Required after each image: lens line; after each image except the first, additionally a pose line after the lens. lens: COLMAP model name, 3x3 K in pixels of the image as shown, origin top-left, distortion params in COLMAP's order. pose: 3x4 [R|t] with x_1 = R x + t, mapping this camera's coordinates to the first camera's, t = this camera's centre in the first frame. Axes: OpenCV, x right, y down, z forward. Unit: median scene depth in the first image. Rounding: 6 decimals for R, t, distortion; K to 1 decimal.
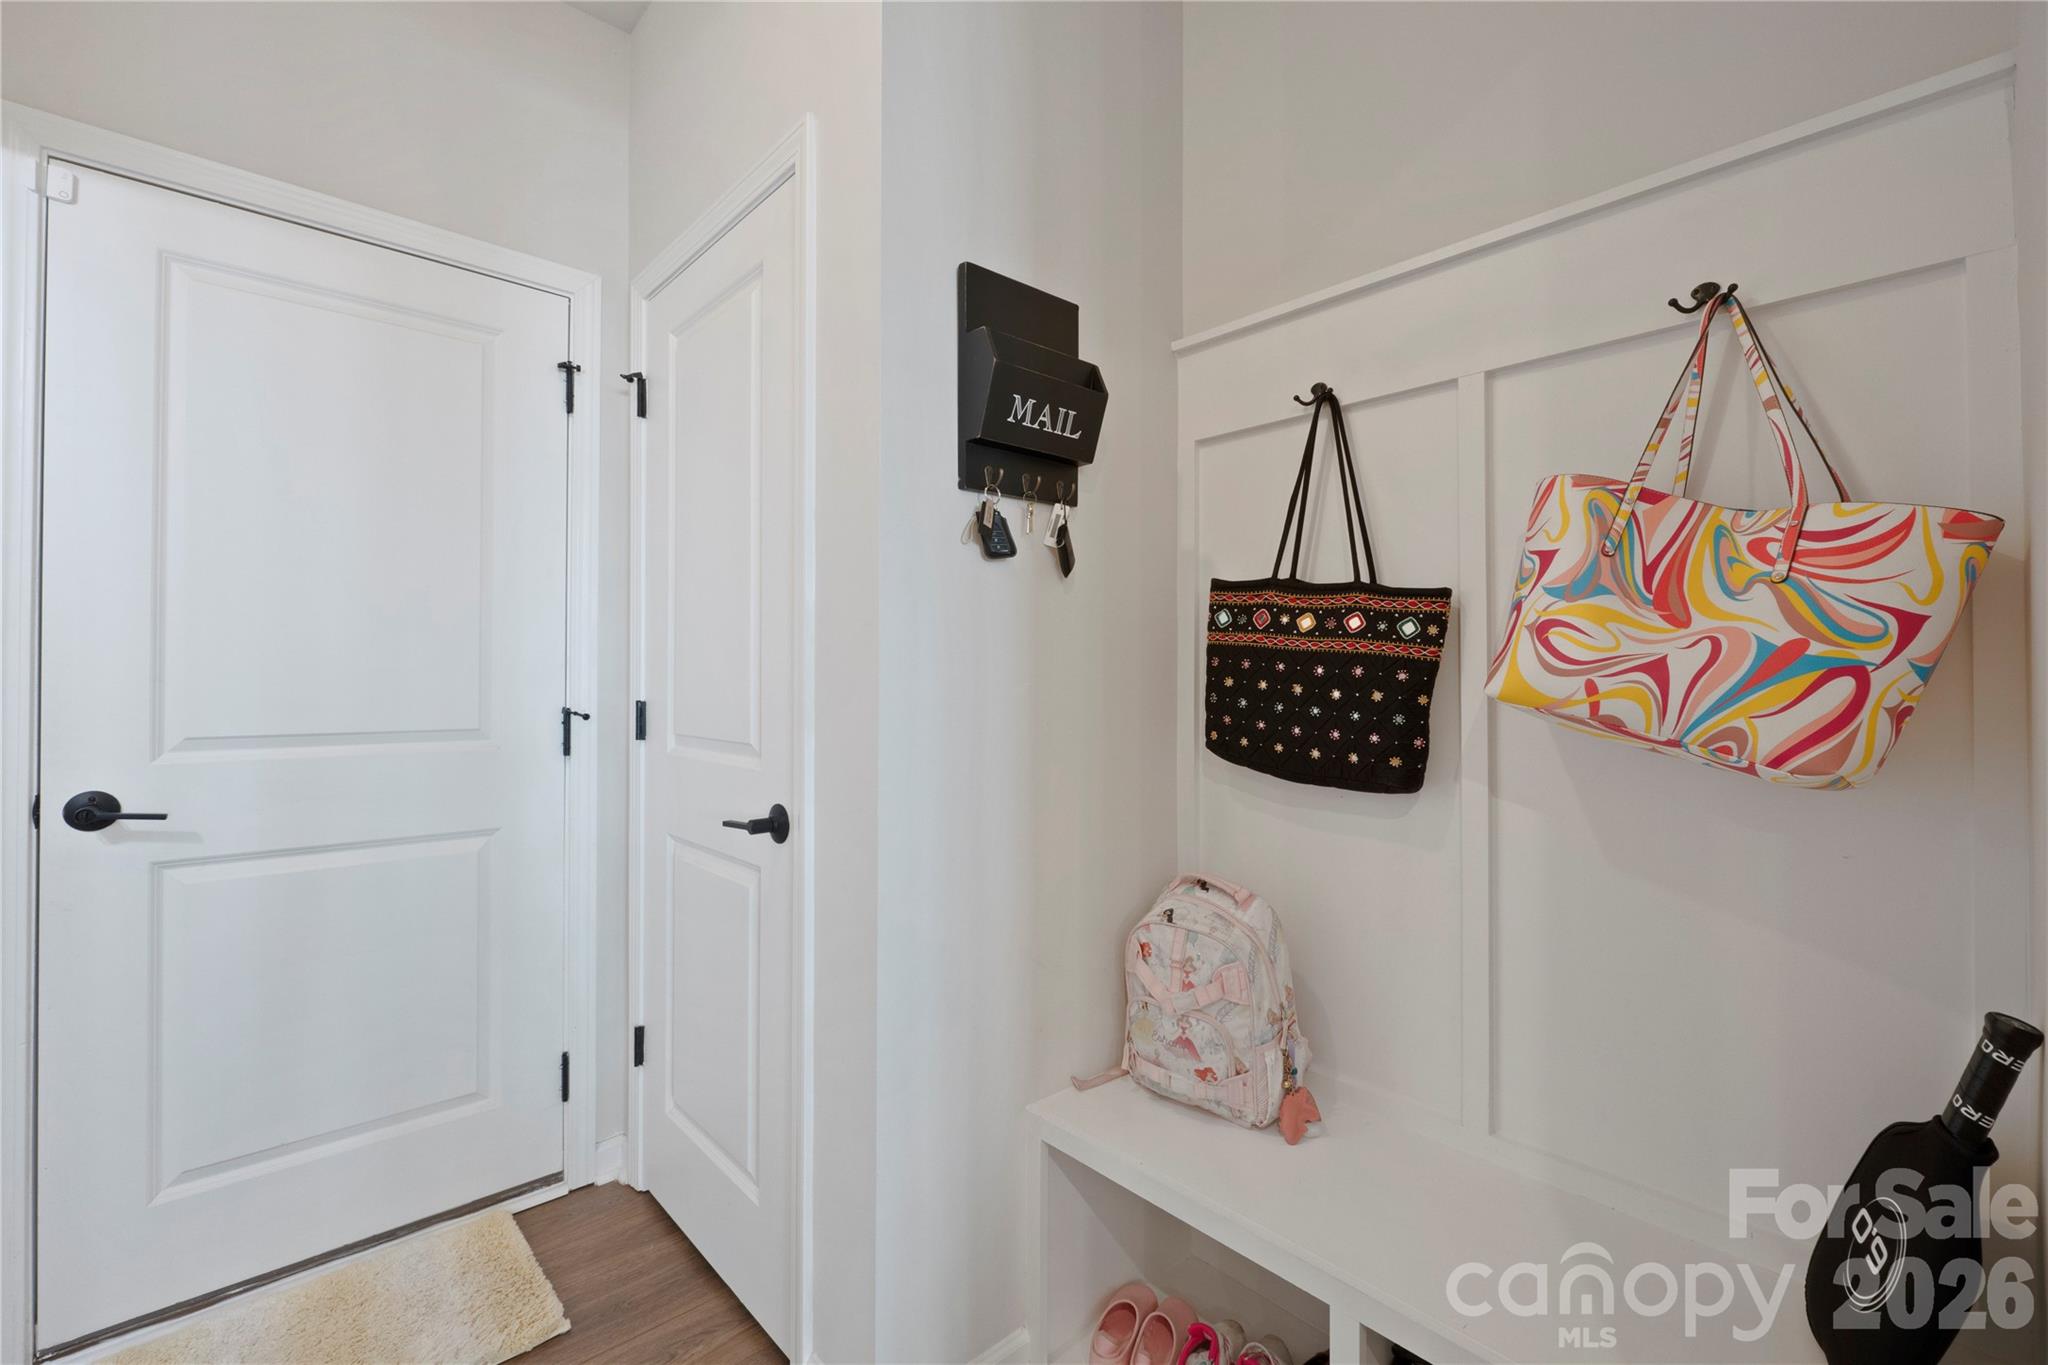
lens RADIAL K [[858.0, 0, 1018.8], [0, 858.0, 669.3], [0, 0, 1]] dist [-0.009417, -0.000462]
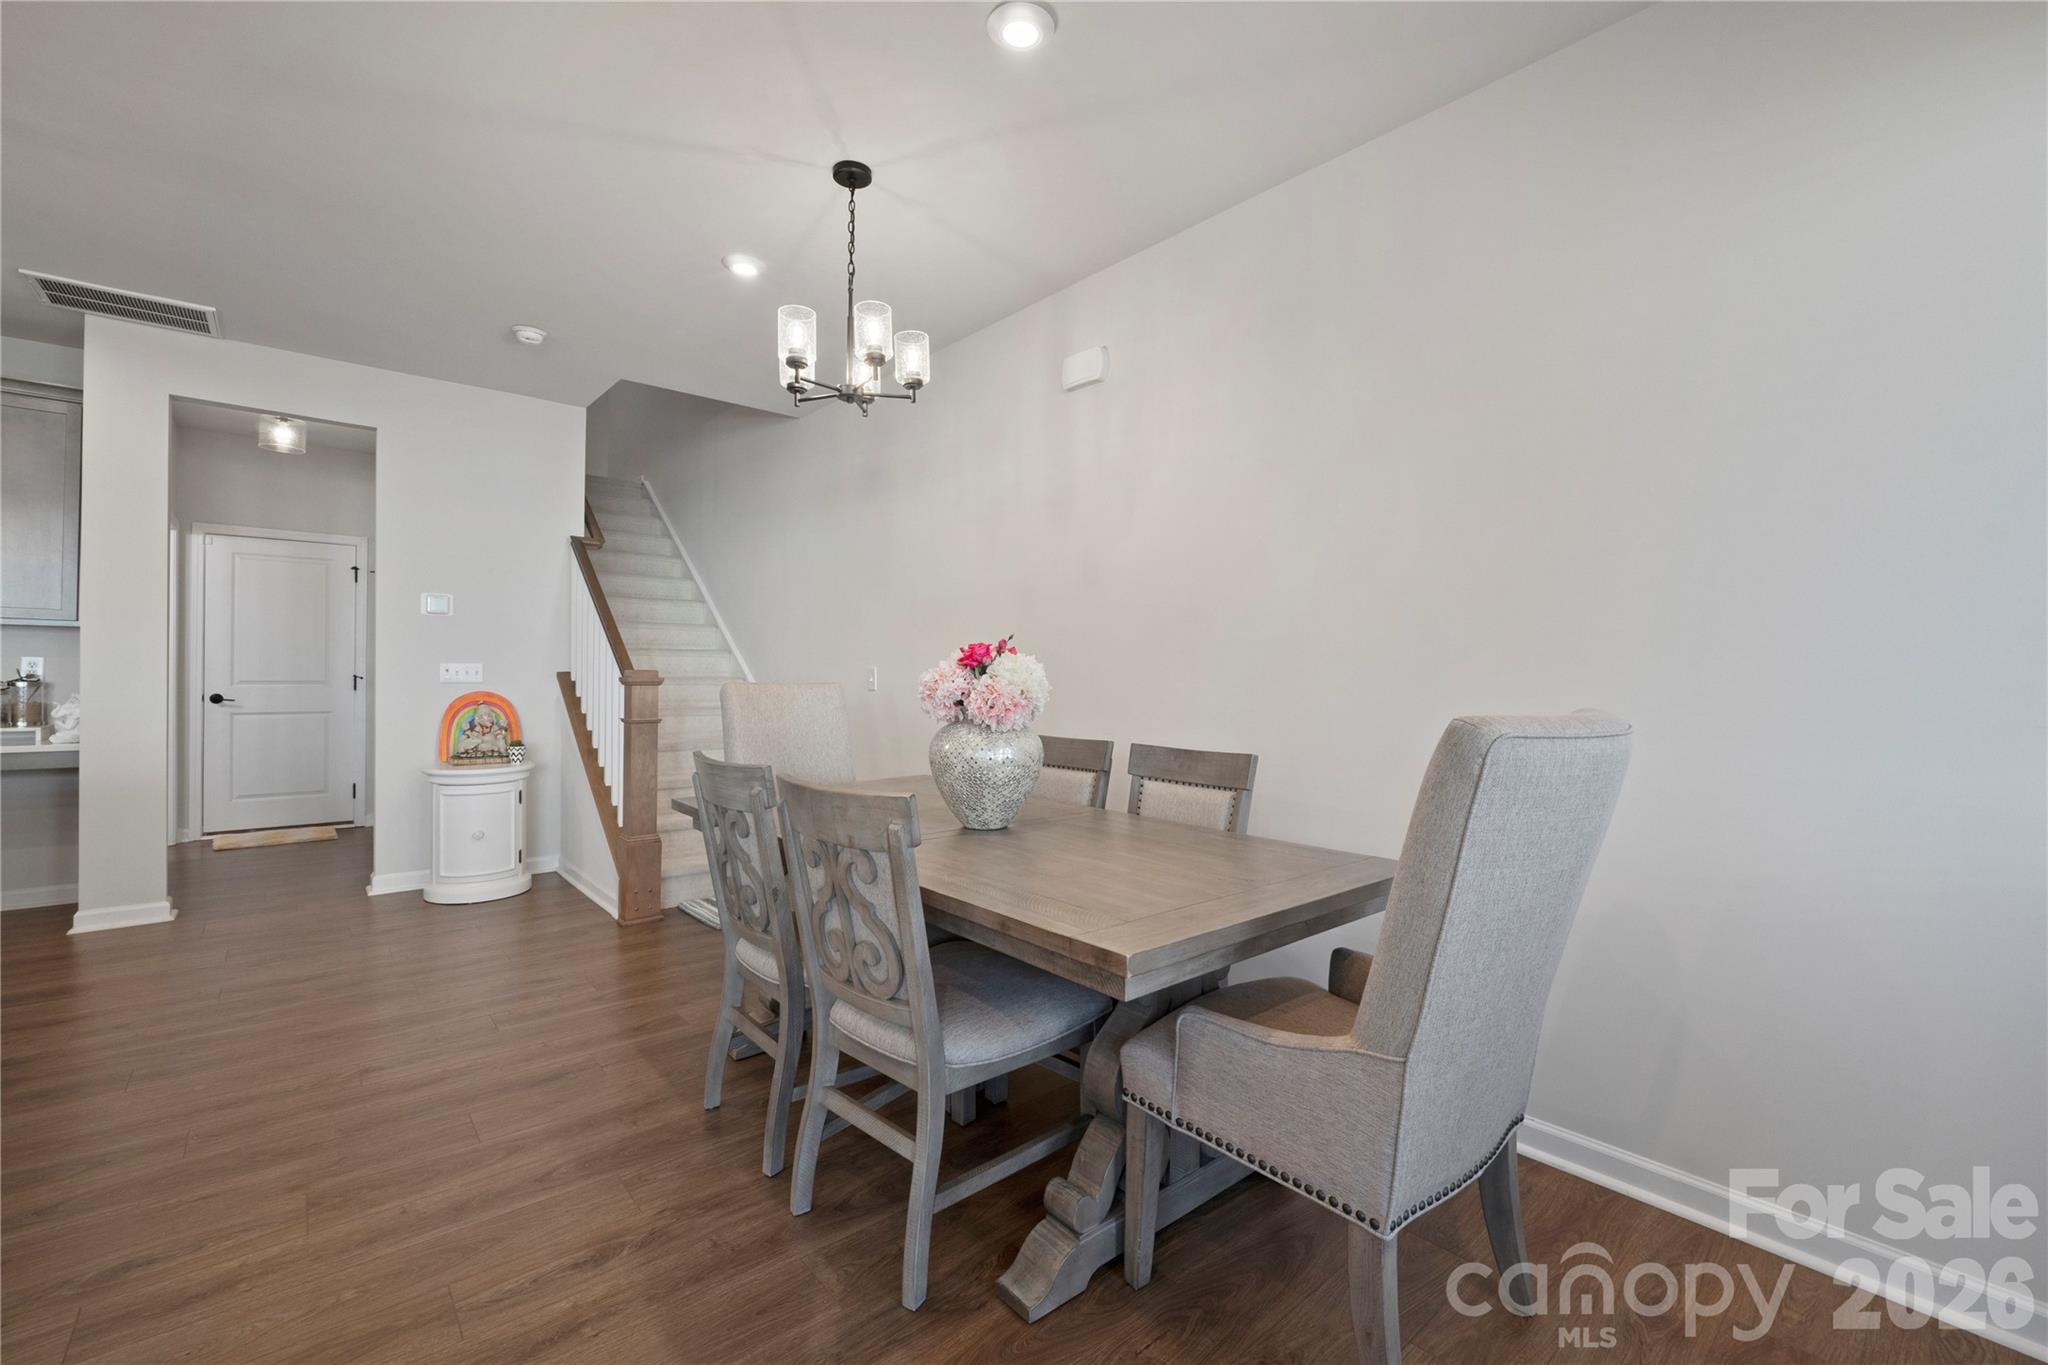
lens RADIAL K [[858.0, 0, 1018.8], [0, 858.0, 669.3], [0, 0, 1]] dist [-0.009417, -0.000462]
pose [[0.999796, 0.008887, -0.018145, 2.193369], [-0.008797, 0.999949, 0.005019, -0.018328], [0.018189, -0.004858, 0.999823, -2.336605]]
